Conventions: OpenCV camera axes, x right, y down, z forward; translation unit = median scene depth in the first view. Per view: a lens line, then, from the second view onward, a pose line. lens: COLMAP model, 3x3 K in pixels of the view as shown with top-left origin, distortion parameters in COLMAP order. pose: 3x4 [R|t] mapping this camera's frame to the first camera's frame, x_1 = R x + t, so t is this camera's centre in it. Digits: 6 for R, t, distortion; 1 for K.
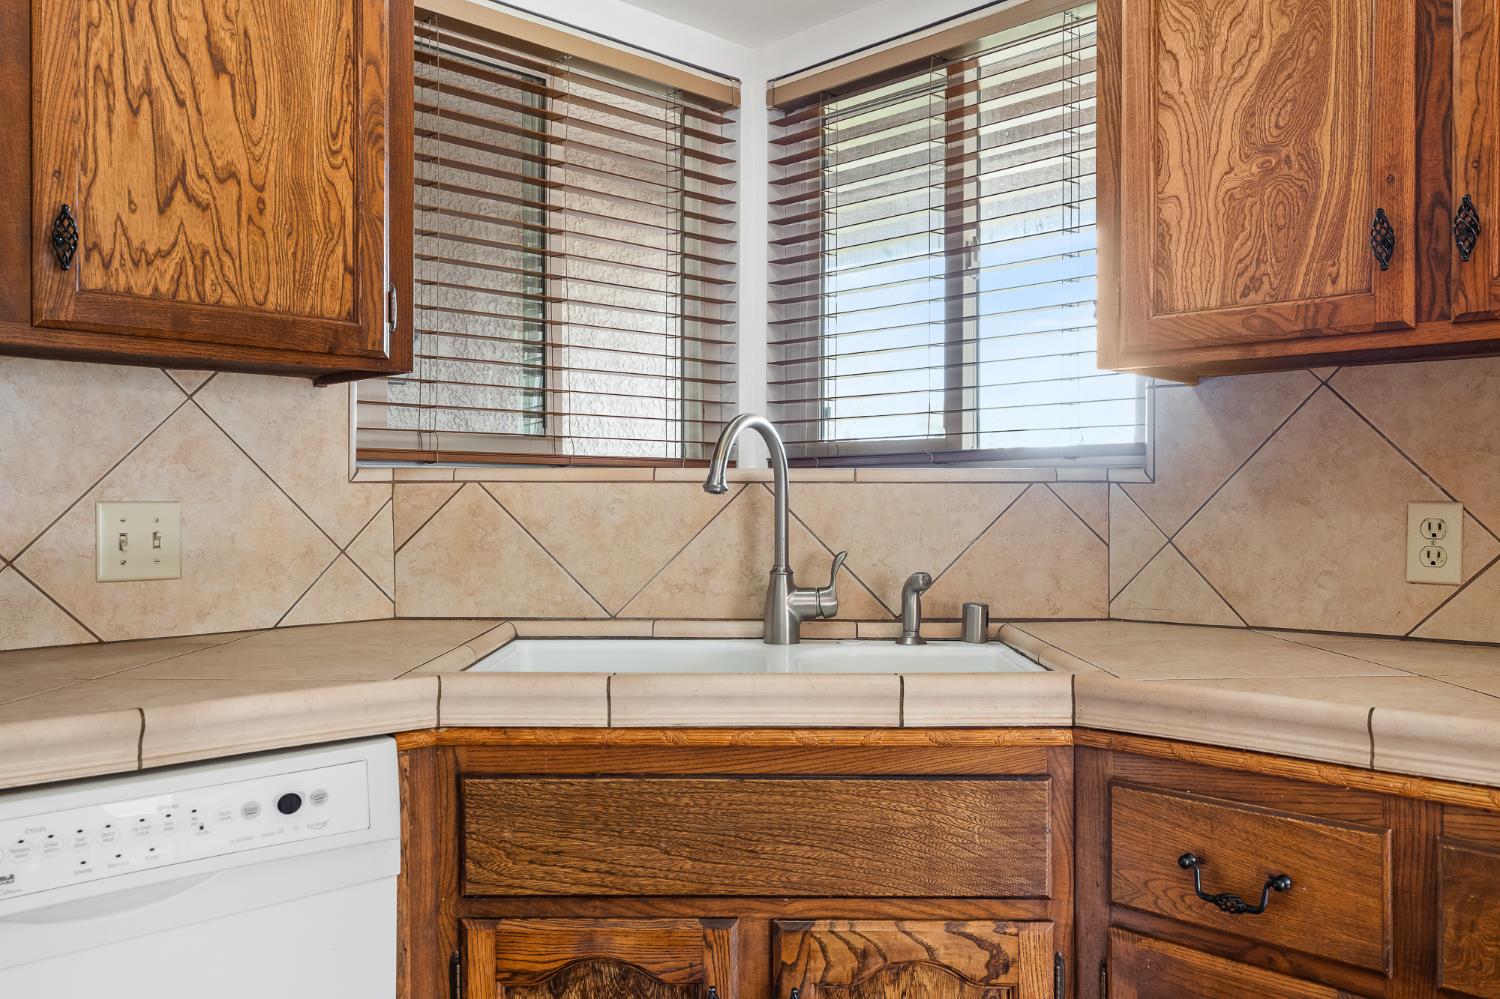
lens RADIAL K [[1227.1, 0, 748.9], [0, 1227.1, 501.6], [0, 0, 1]] dist [-0.001465, 0.001160]
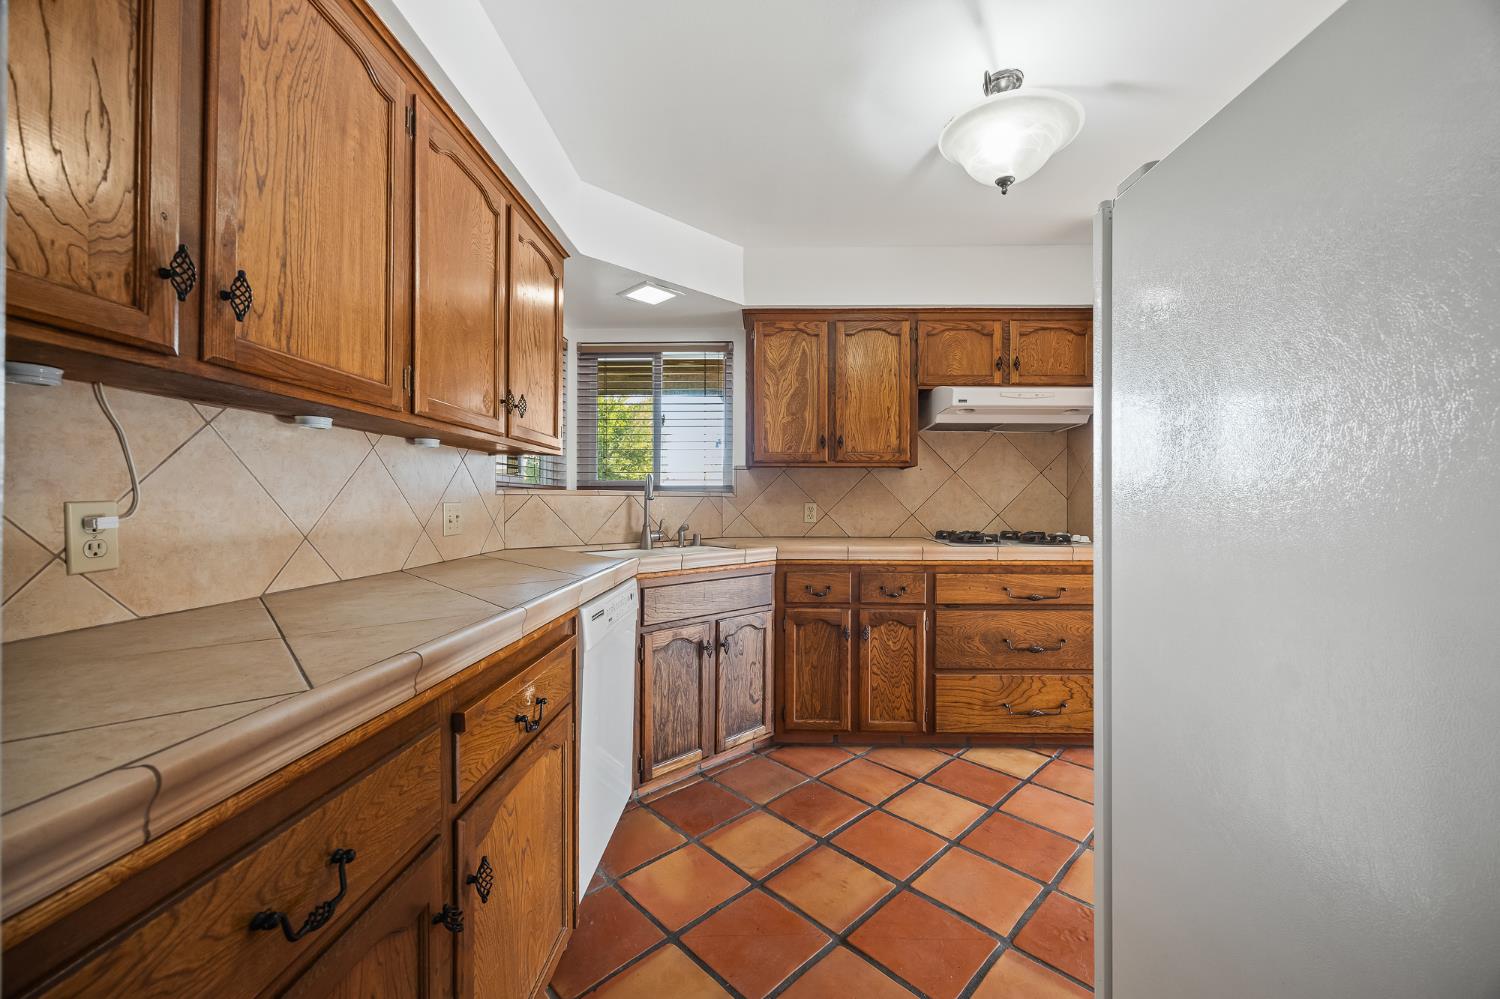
lens RADIAL K [[583.0, 0, 751.5], [0, 583.0, 499.1], [0, 0, 1]] dist [-0.000281, -0.000011]
pose [[0.710879, 0.003920, 0.703303, -0.939075], [-0.001156, 0.999990, -0.004406, -0.003068], [-0.703313, 0.002319, 0.710876, -0.234723]]
